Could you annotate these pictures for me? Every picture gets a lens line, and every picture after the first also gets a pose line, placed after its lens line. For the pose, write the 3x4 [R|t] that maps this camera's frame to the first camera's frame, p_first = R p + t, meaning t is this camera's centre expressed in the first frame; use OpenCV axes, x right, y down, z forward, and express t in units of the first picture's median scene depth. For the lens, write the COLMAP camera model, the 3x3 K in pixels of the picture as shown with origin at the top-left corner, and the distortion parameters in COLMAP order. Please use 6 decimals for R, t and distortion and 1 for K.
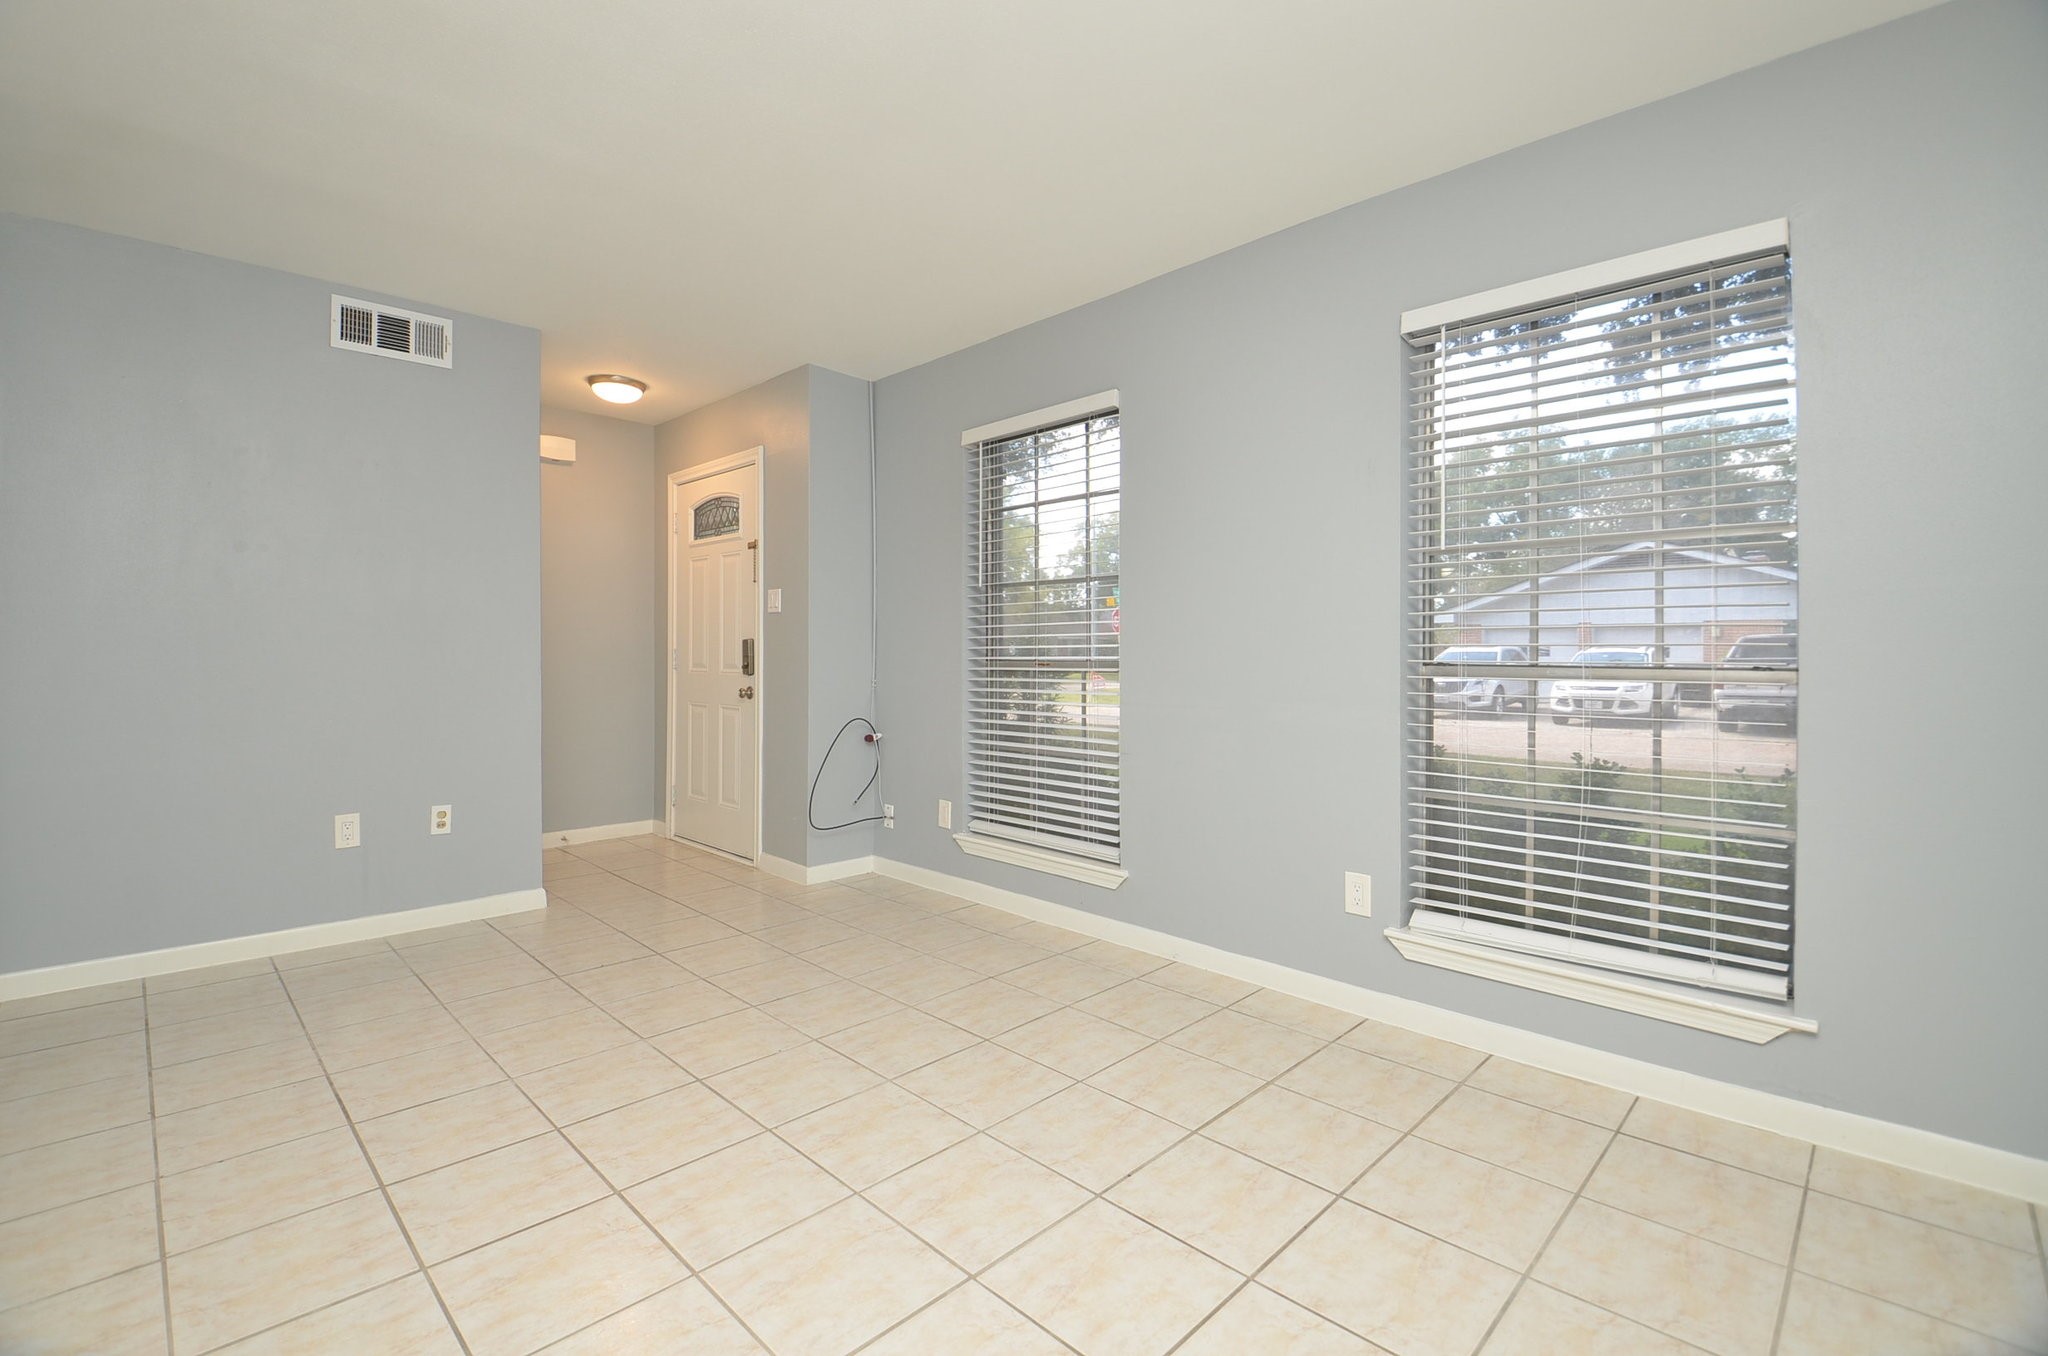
lens RADIAL K [[913.1, 0, 1012.3], [0, 913.1, 652.7], [0, 0, 1]] dist [0.025821, -0.033020]
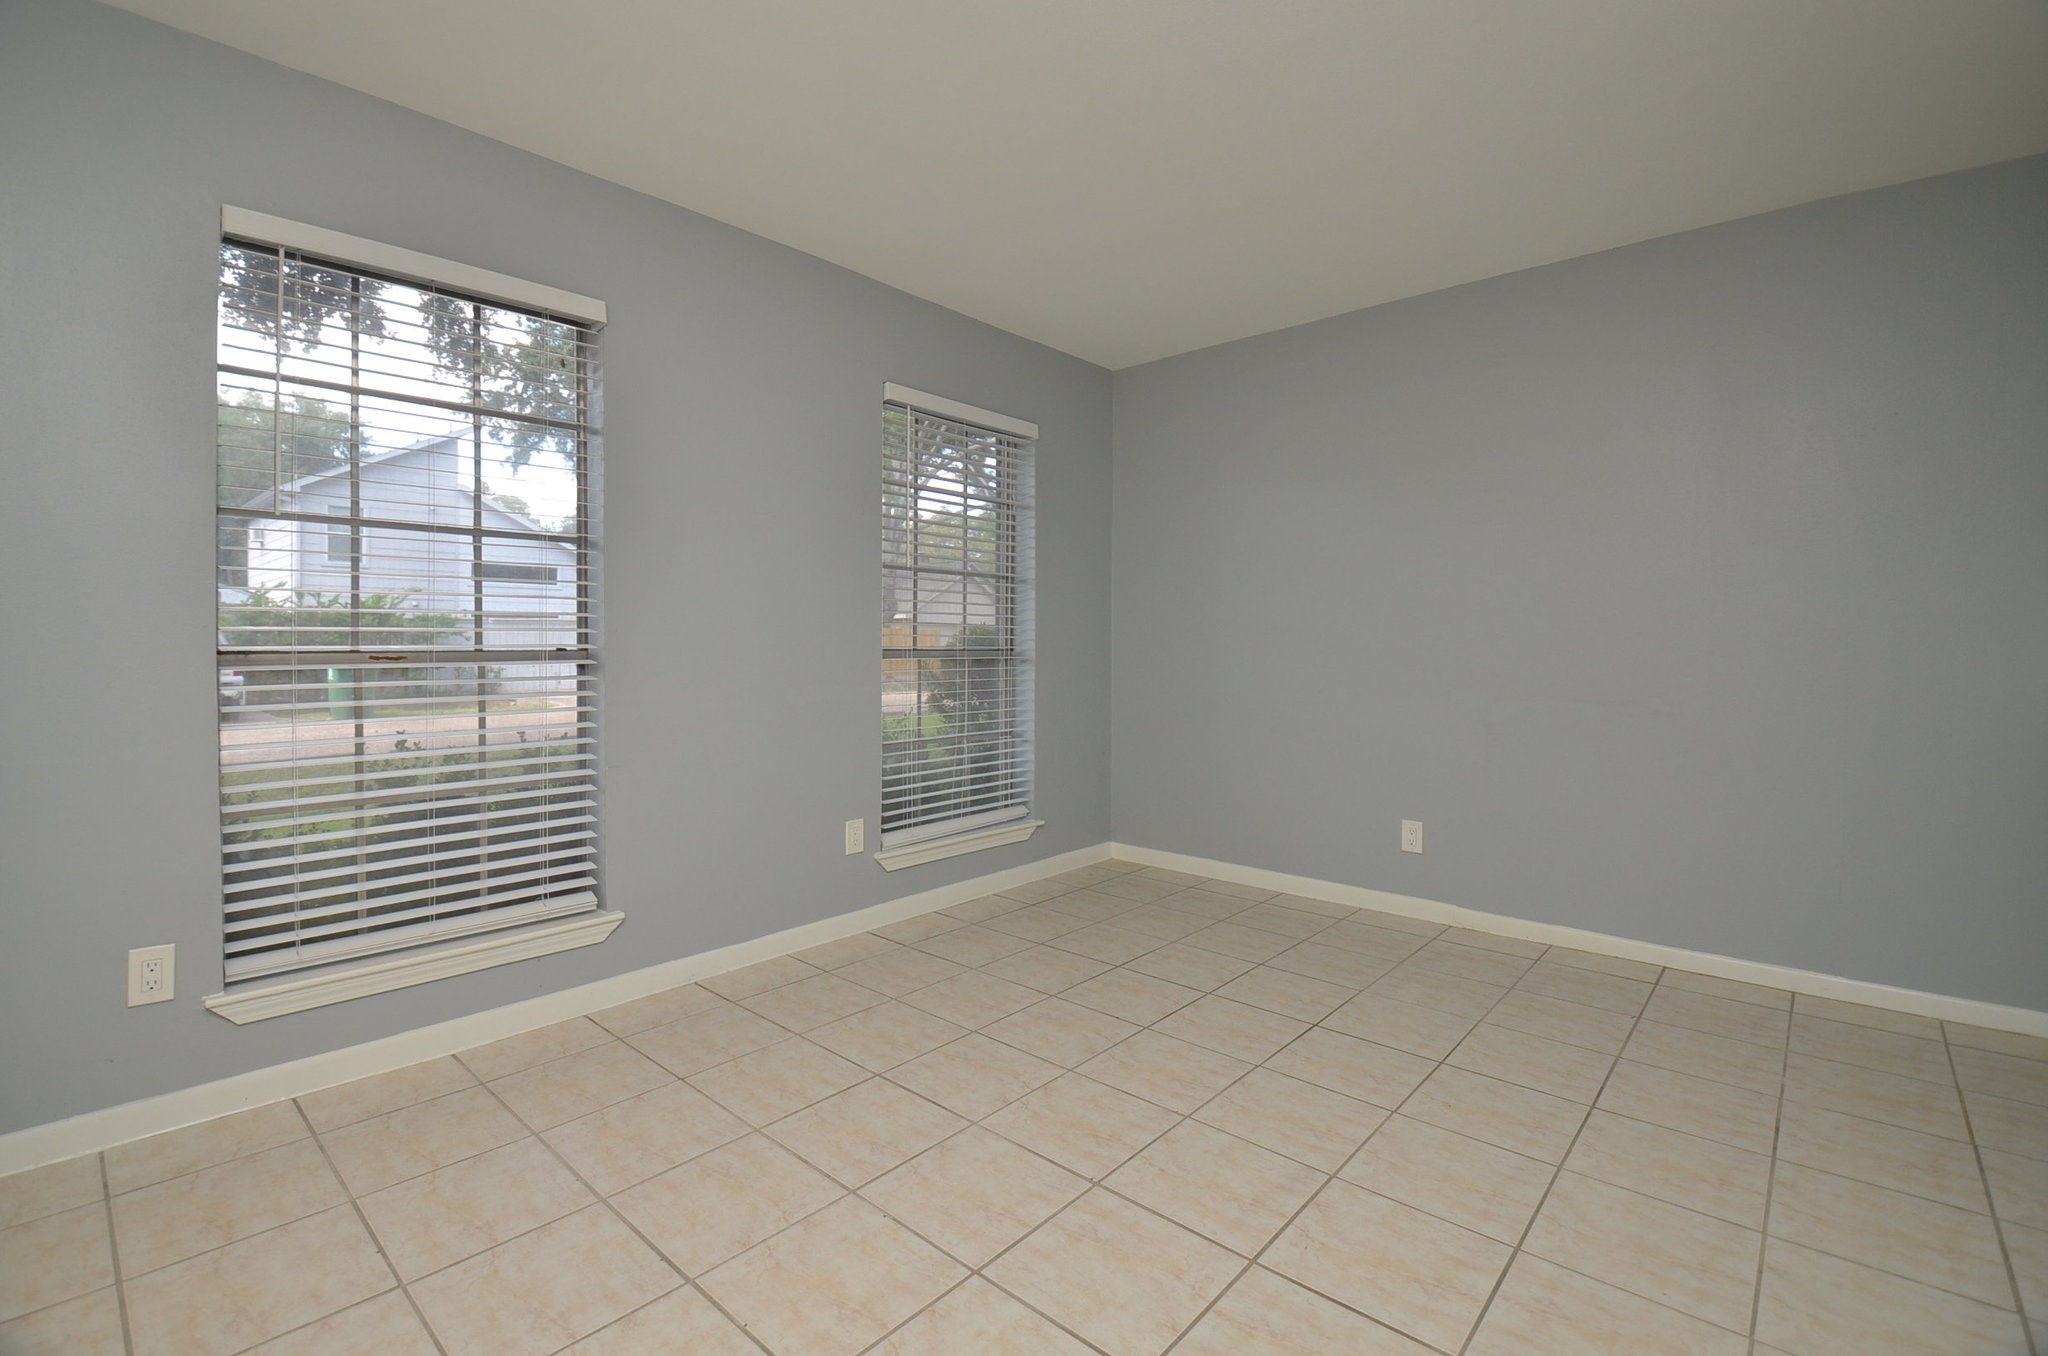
lens RADIAL K [[898.2, 0, 1026.4], [0, 898.2, 664.2], [0, 0, 1]] dist [0.025225, -0.030453]
pose [[-0.065026, -0.026345, 0.997536, -0.678692], [-0.006743, 0.999640, 0.025961, -0.002342], [-0.997861, -0.005038, -0.065180, 0.685117]]
